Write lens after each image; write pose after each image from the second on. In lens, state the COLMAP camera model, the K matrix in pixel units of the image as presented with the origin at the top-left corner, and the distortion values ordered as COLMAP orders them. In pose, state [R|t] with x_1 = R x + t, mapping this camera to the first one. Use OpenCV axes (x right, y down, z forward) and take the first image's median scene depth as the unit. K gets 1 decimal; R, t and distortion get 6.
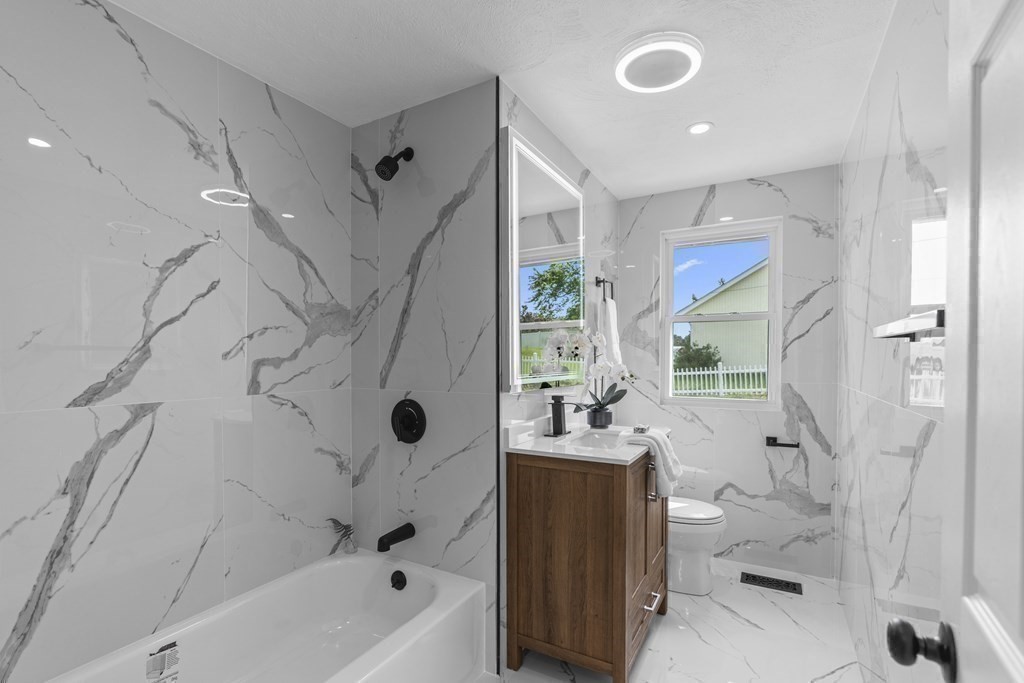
lens RADIAL K [[471.6, 0, 507.6], [0, 471.6, 371.3], [0, 0, 1]] dist [-0.004426, -0.000044]
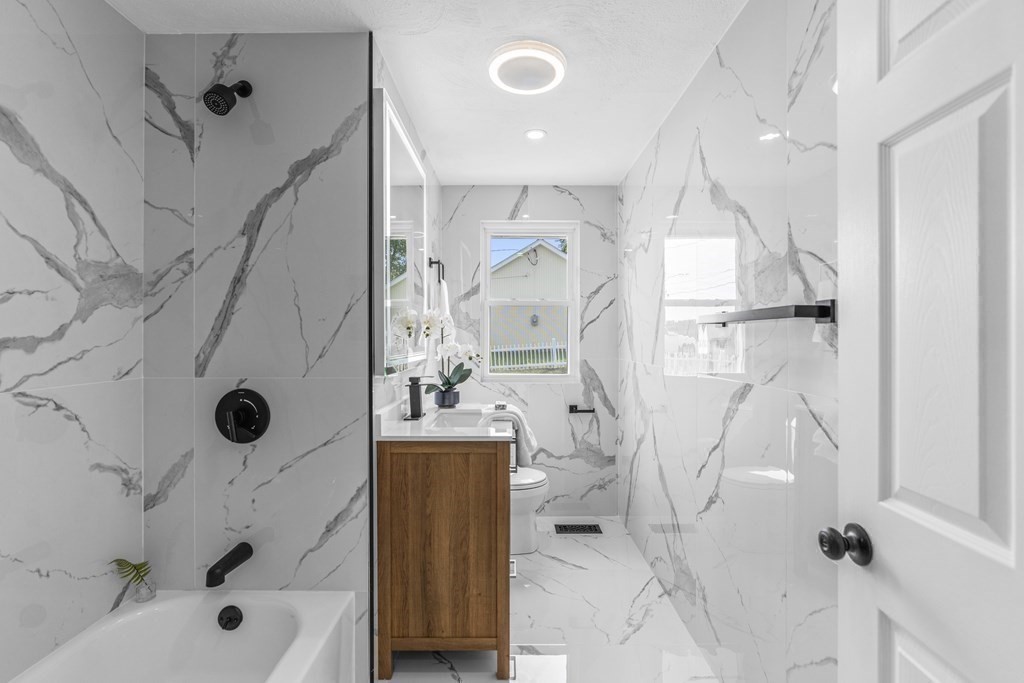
lens RADIAL K [[461.4, 0, 513.8], [0, 461.4, 342.9], [0, 0, 1]] dist [-0.001838, 0.000775]
pose [[0.871554, -0.002851, 0.490291, -0.189491], [0.012004, 0.999807, -0.015524, -0.001678], [-0.490152, 0.019416, 0.871421, 0.078288]]
